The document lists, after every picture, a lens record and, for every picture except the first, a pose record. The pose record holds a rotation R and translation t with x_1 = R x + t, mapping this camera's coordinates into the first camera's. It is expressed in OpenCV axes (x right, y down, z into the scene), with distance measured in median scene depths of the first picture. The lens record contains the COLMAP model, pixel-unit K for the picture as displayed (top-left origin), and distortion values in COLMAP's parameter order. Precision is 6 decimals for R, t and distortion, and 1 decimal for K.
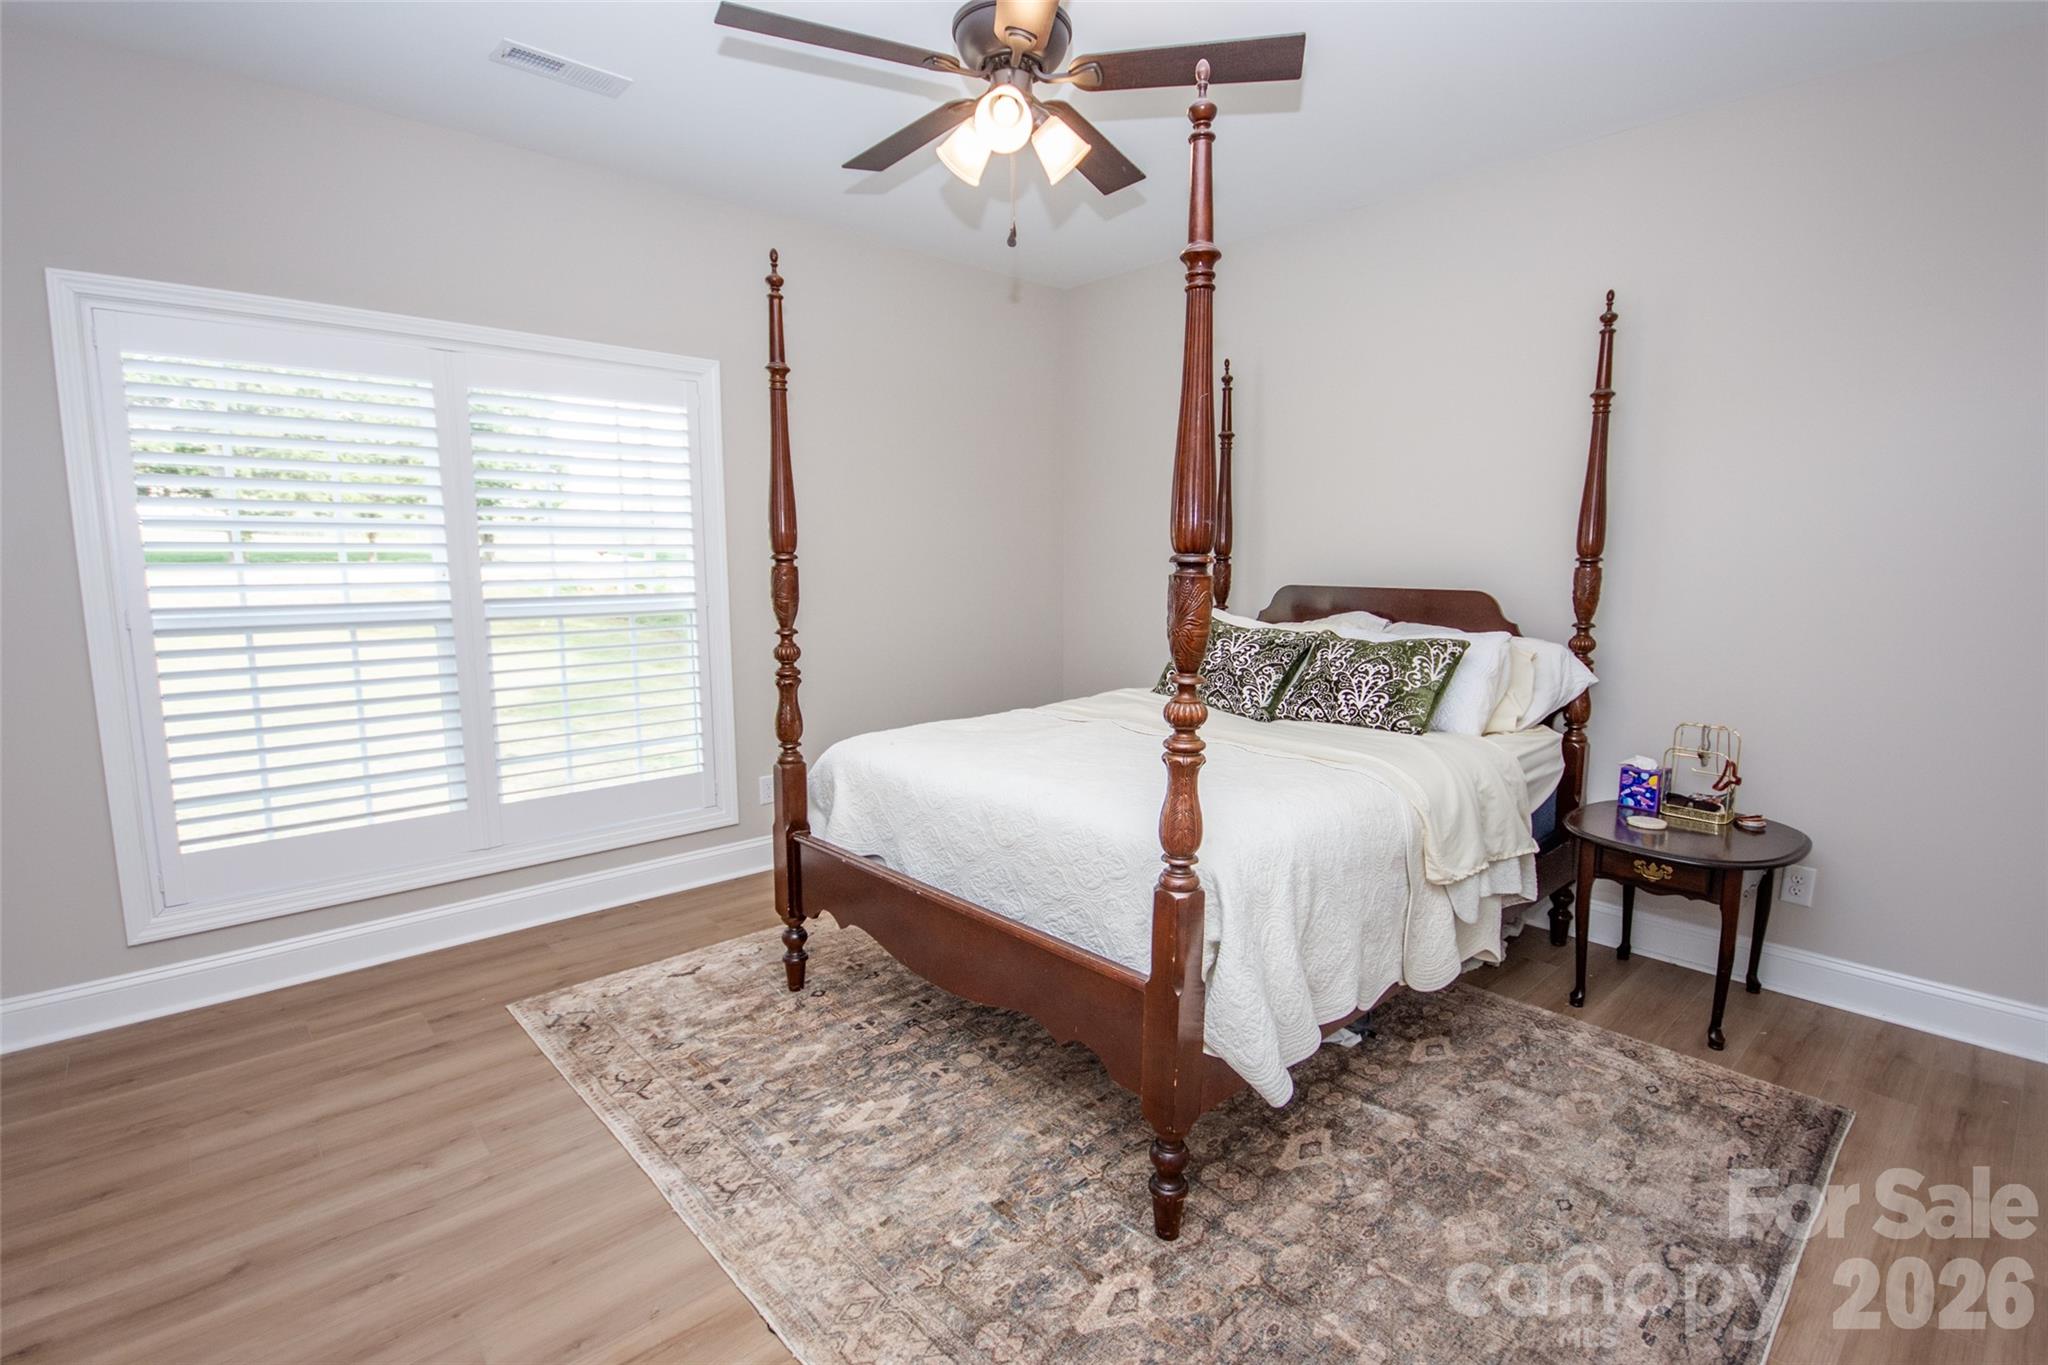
lens RADIAL K [[924.6, 0, 1019.5], [0, 924.6, 683.5], [0, 0, 1]] dist [0.000652, 0.000357]
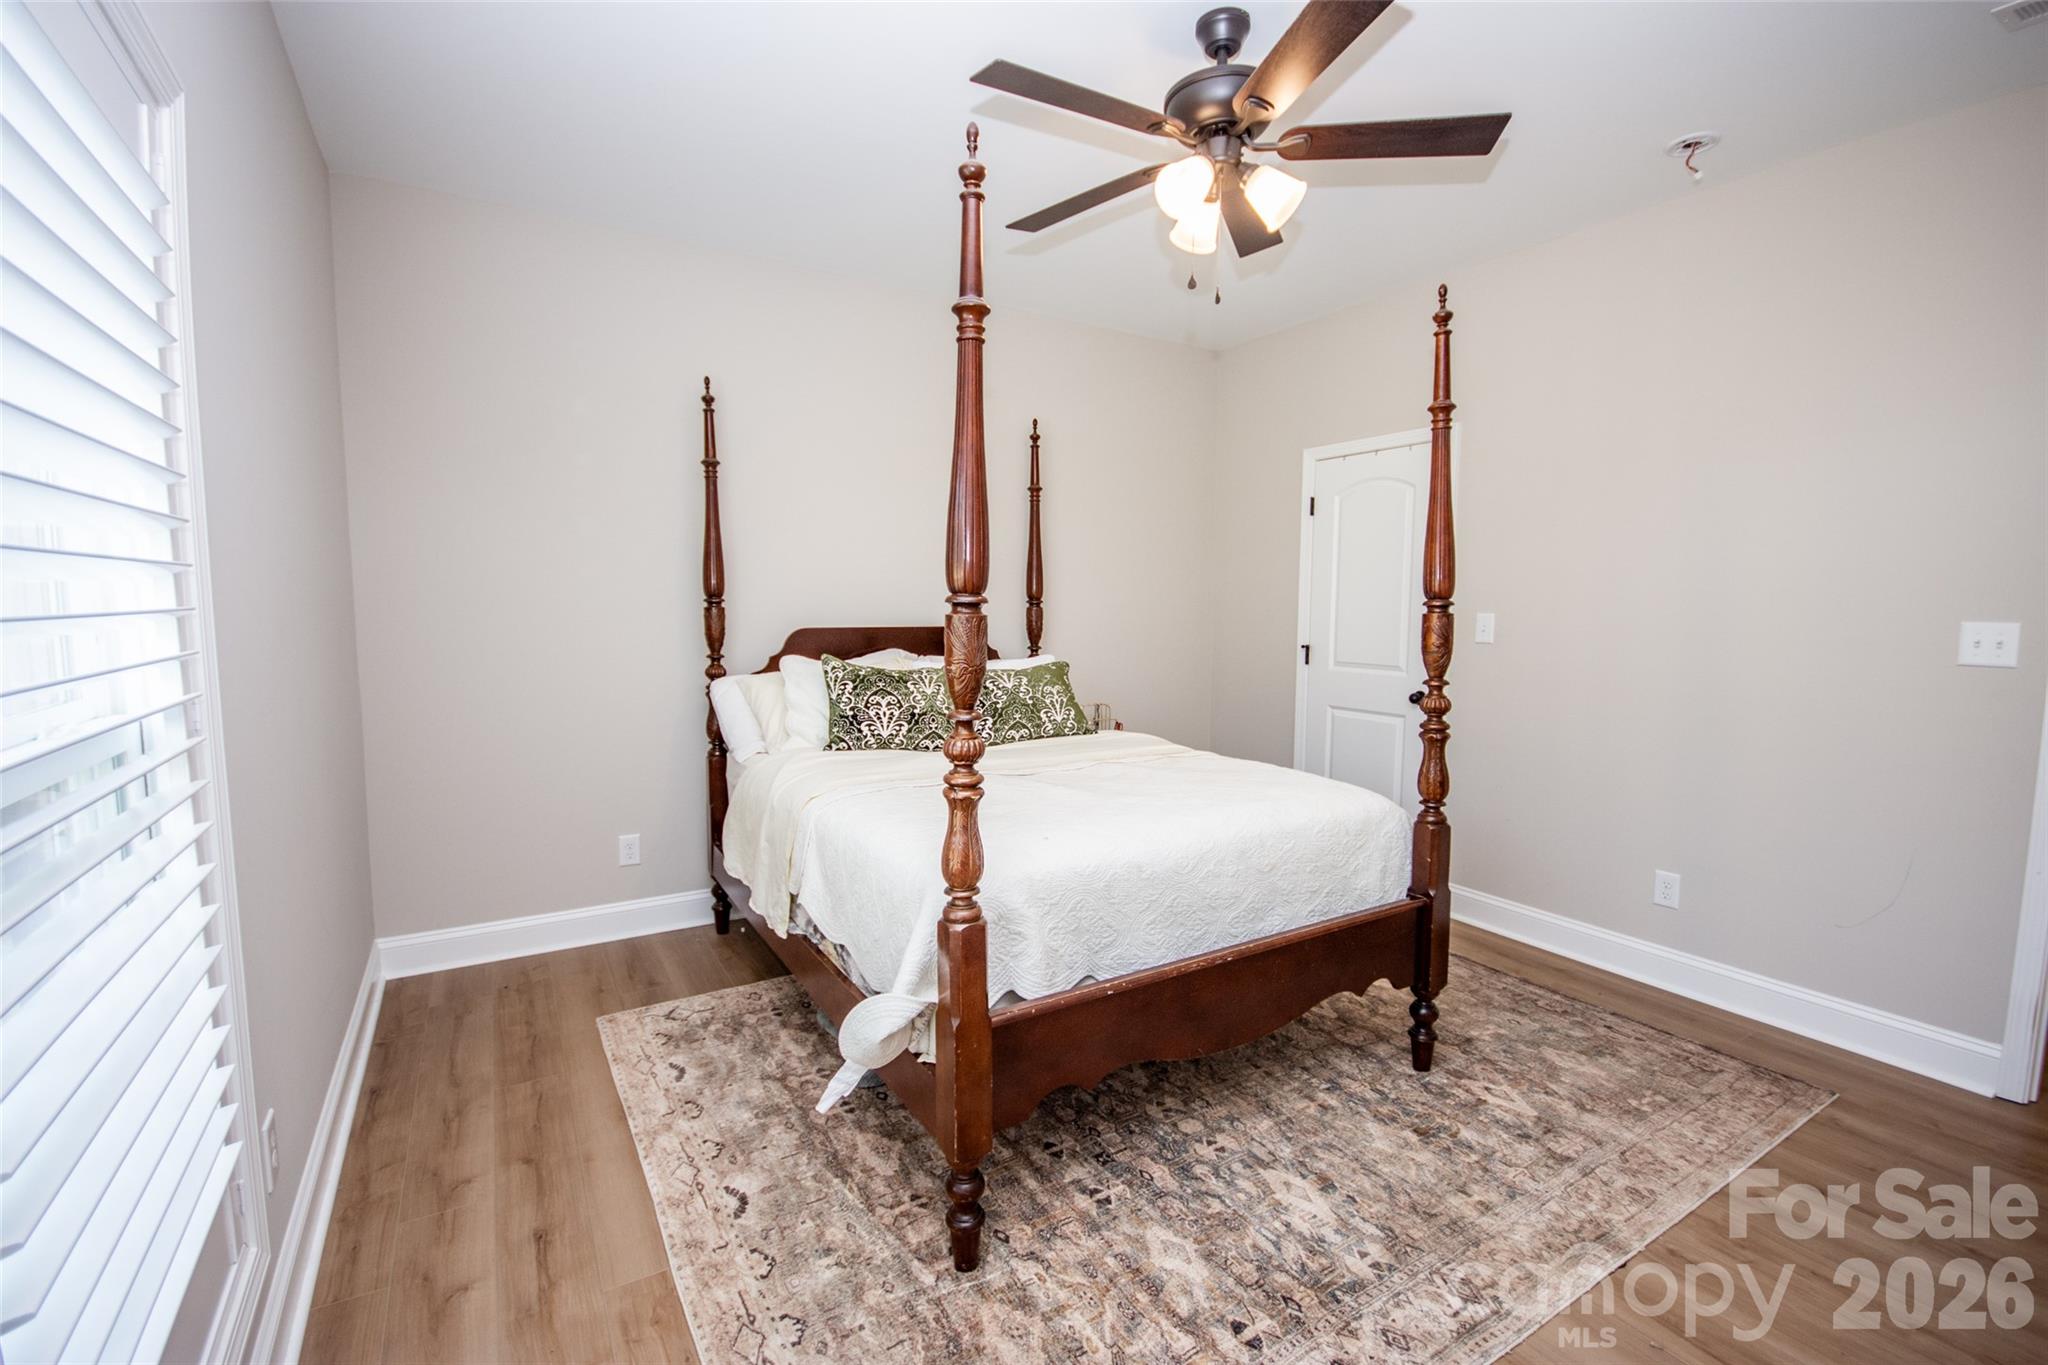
lens RADIAL K [[910.3, 0, 999.9], [0, 910.3, 688.0], [0, 0, 1]] dist [0.001222, 0.000034]
pose [[0.198554, -0.091299, 0.975828, -0.875598], [0.122597, 0.990145, 0.067693, -0.115292], [-0.972392, 0.106193, 0.207790, 0.858186]]
